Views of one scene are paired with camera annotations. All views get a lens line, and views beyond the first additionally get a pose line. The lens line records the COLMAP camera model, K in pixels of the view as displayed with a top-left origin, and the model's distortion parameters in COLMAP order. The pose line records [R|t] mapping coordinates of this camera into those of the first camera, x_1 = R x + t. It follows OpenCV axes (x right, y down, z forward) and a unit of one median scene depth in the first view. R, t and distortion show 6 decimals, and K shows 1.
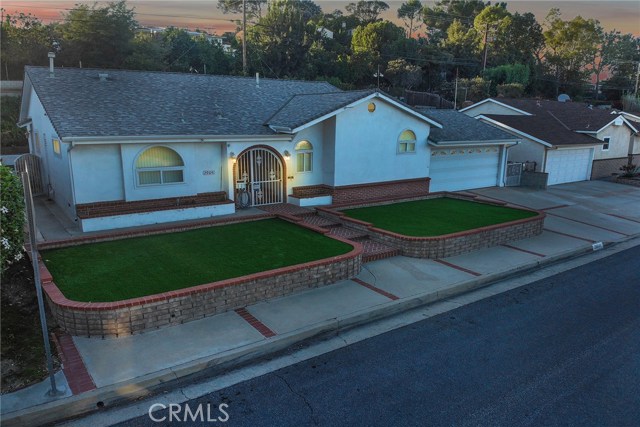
lens RADIAL K [[483.1, 0, 322.5], [0, 483.1, 203.3], [0, 0, 1]] dist [0.141841, -0.386818]
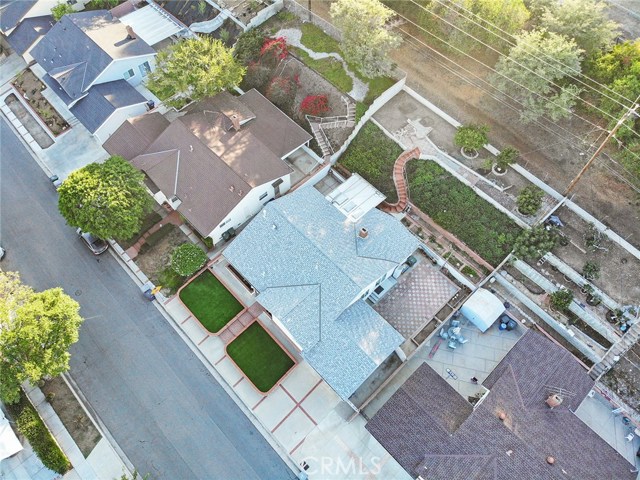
lens RADIAL K [[471.6, 0, 313.5], [0, 471.6, 236.8], [0, 0, 1]] dist [0.125097, -0.277539]
pose [[0.127663, 0.861575, -0.491315, 0.672789], [-0.166074, 0.506943, 0.845830, -1.797803], [0.977815, -0.026387, 0.207803, 0.460463]]
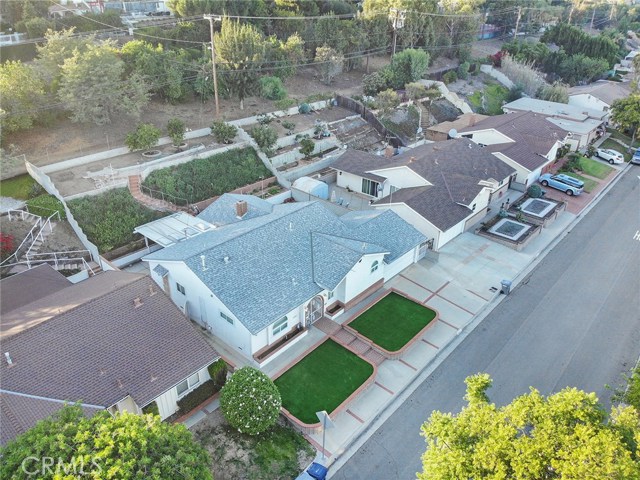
lens RADIAL K [[471.6, 0, 313.5], [0, 471.6, 236.8], [0, 0, 1]] dist [0.125097, -0.277539]
pose [[0.979654, -0.079729, 0.184179, -0.312221], [0.013406, 0.941651, 0.336324, -0.674437], [-0.200247, -0.327012, 0.923561, -0.512546]]
